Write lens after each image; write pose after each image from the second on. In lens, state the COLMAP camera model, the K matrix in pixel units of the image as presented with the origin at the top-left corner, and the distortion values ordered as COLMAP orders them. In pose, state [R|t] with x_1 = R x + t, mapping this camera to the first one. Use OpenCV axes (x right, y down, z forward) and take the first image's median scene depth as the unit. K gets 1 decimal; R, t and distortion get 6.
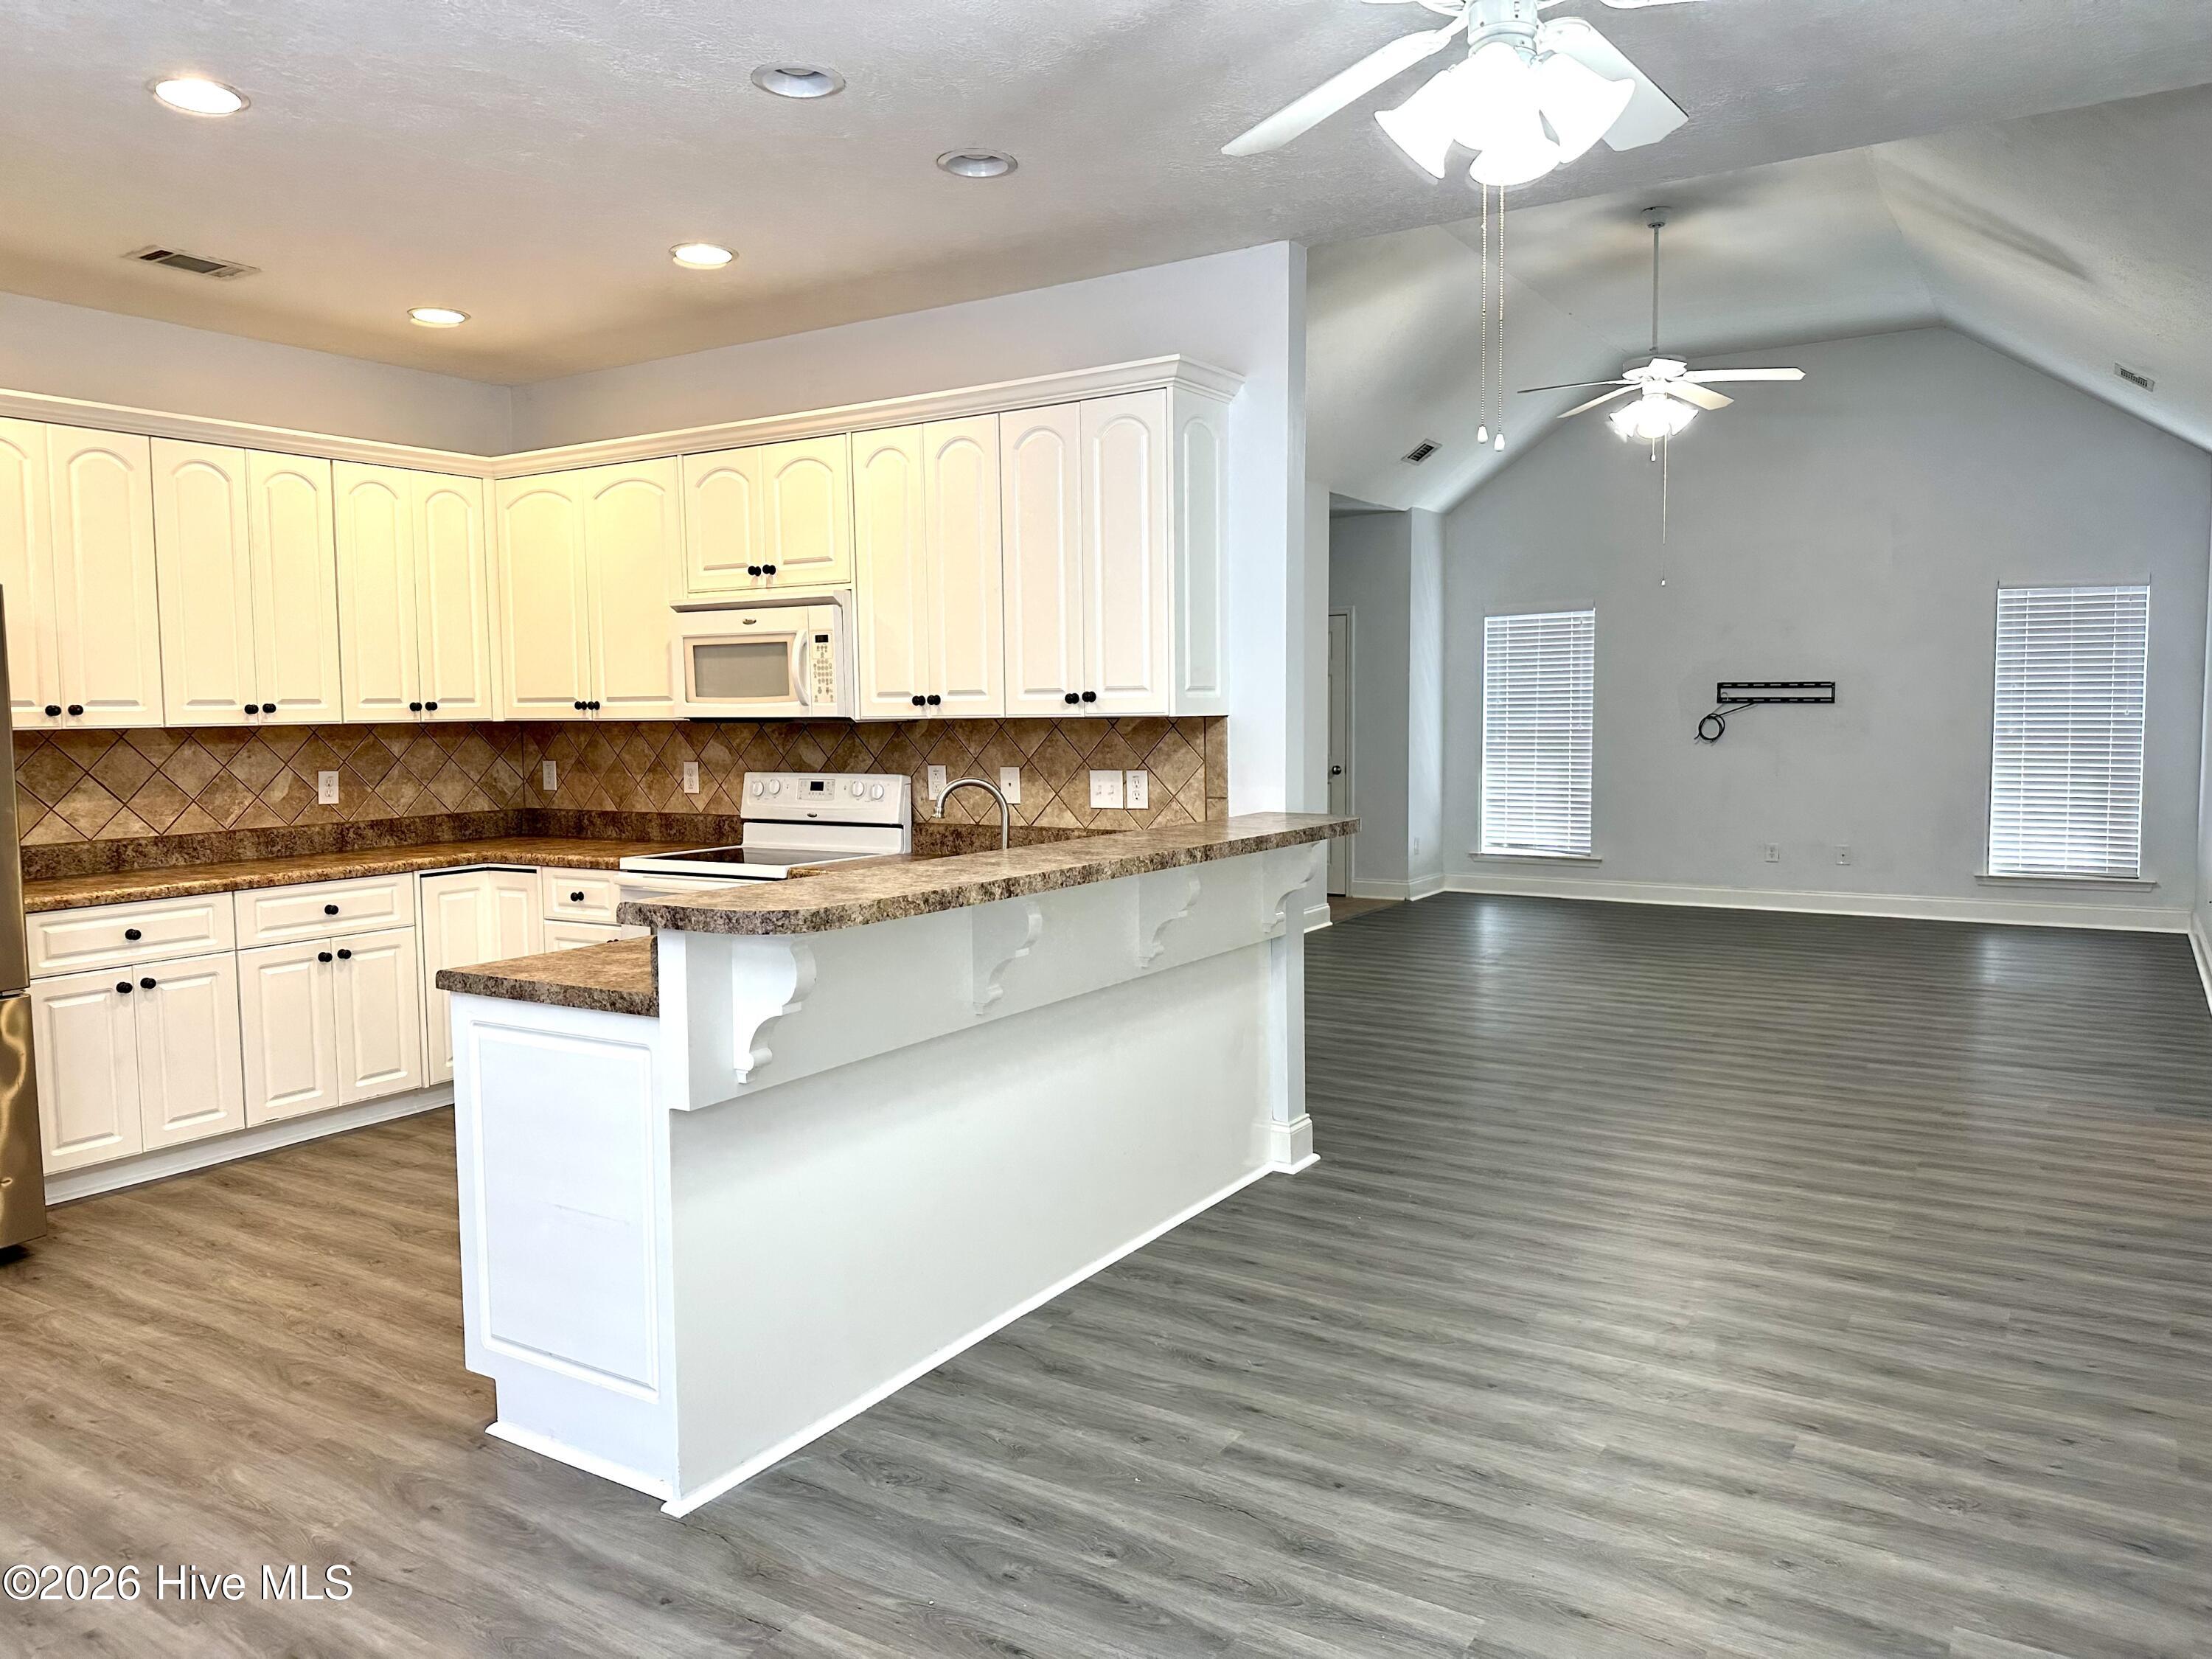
lens RADIAL K [[1541.9, 0, 1106.2], [0, 1541.9, 814.8], [0, 0, 1]] dist [0.032248, -0.042914]
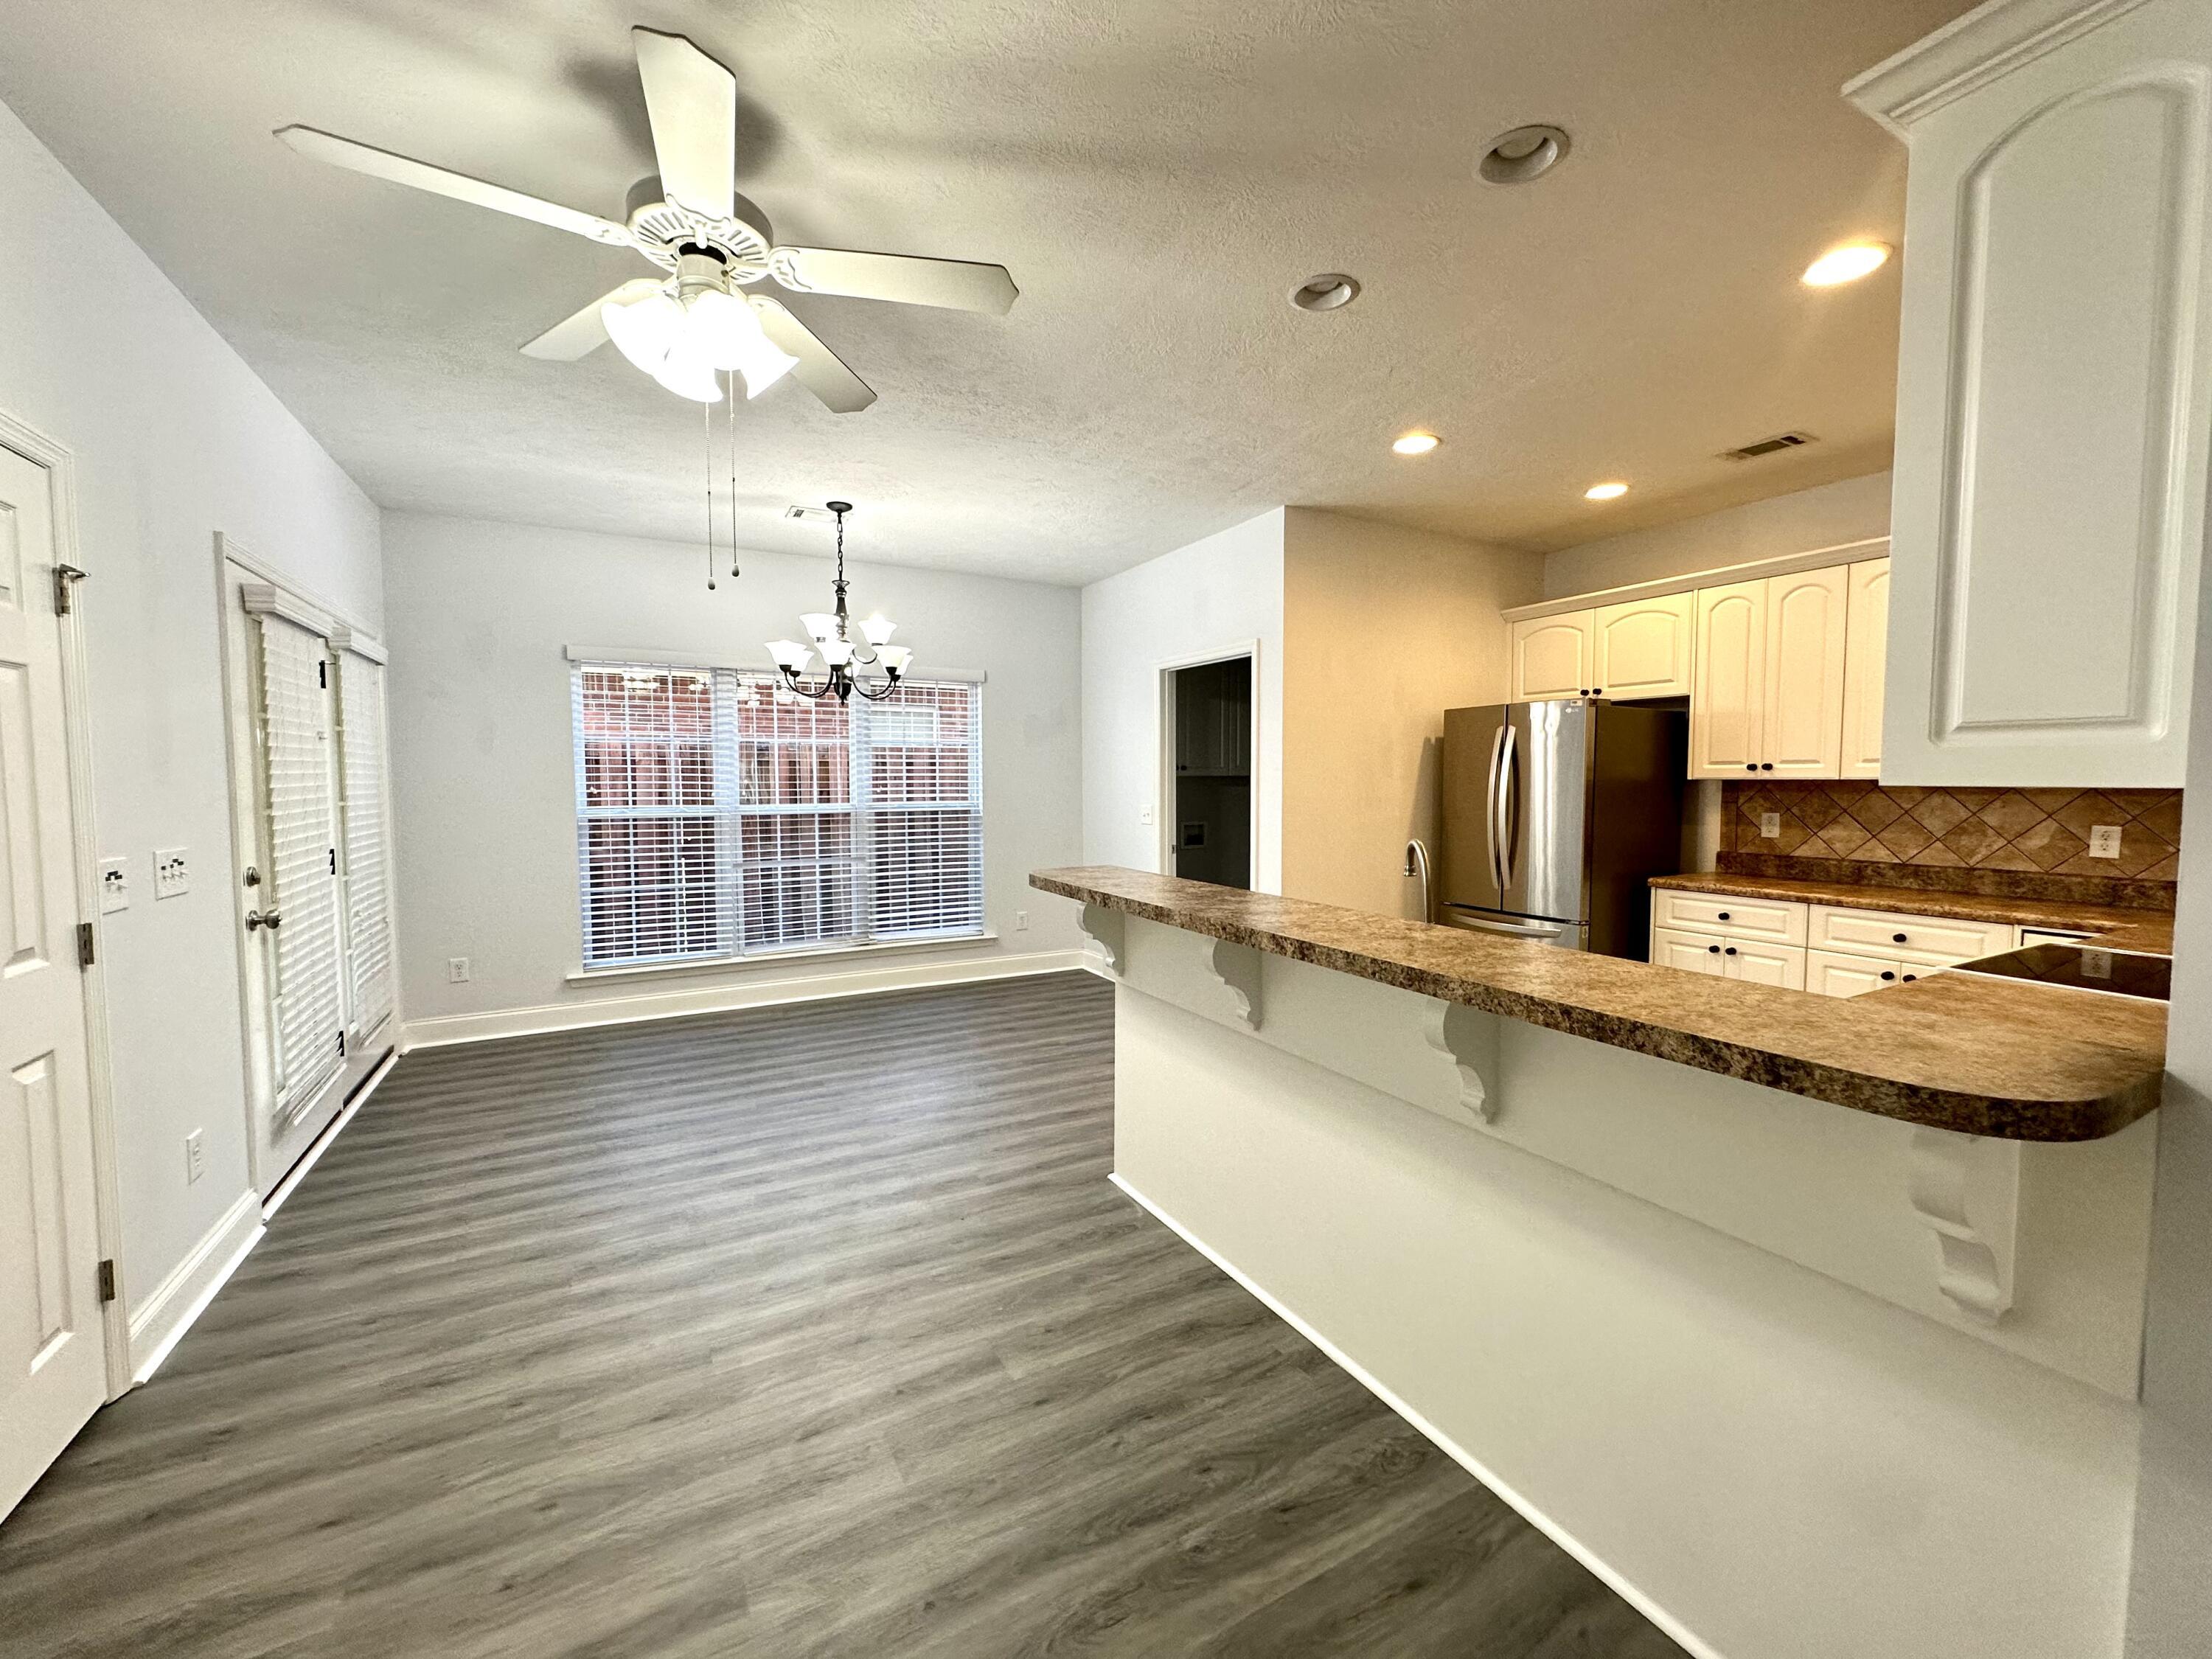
lens RADIAL K [[882.7, 0, 1108.3], [0, 882.7, 825.1], [0, 0, 1]] dist [0.002356, -0.000010]
pose [[-0.476954, 0.061995, -0.876739, 0.356273], [-0.053964, 0.993562, 0.099613, -0.056327], [0.877270, 0.094823, -0.470538, 0.767402]]
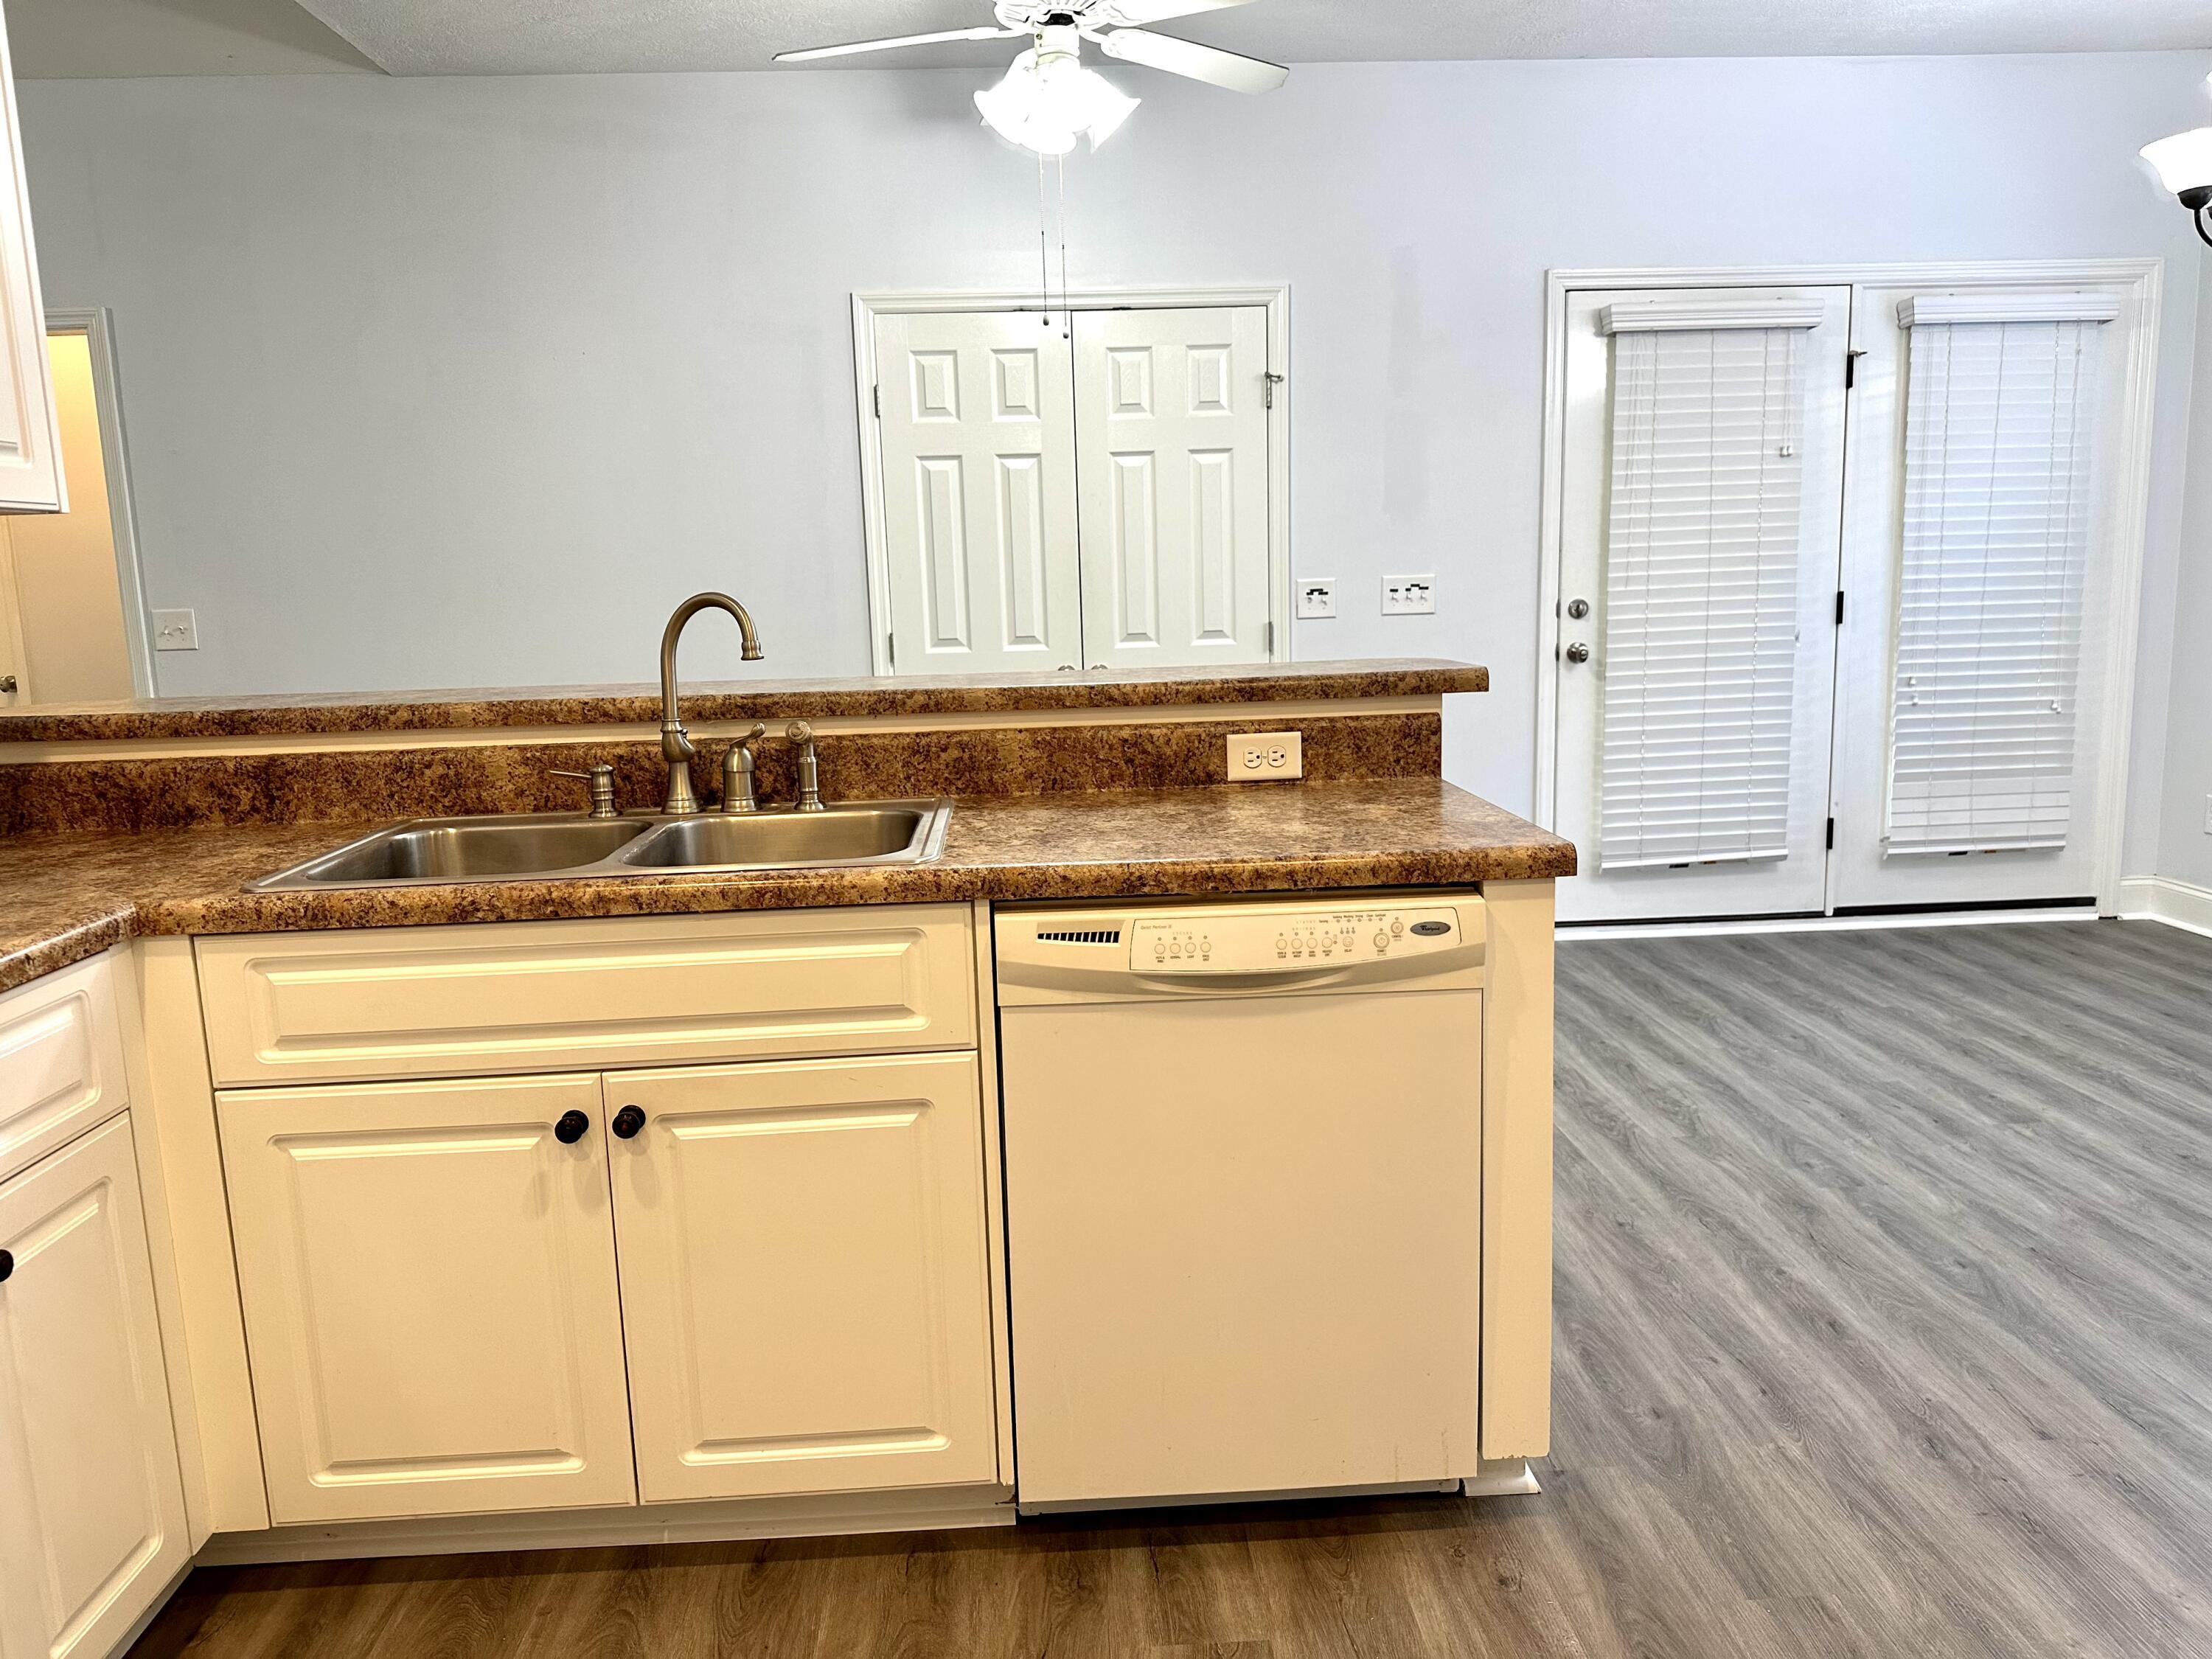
lens RADIAL K [[1550.3, 0, 1107.2], [0, 1550.3, 817.7], [0, 0, 1]] dist [0.096922, -0.141723]
pose [[-0.581748, -0.099488, 0.807262, -0.457050], [0.093096, 0.977824, 0.187598, -0.027855], [-0.808024, 0.184287, -0.559585, 0.861255]]
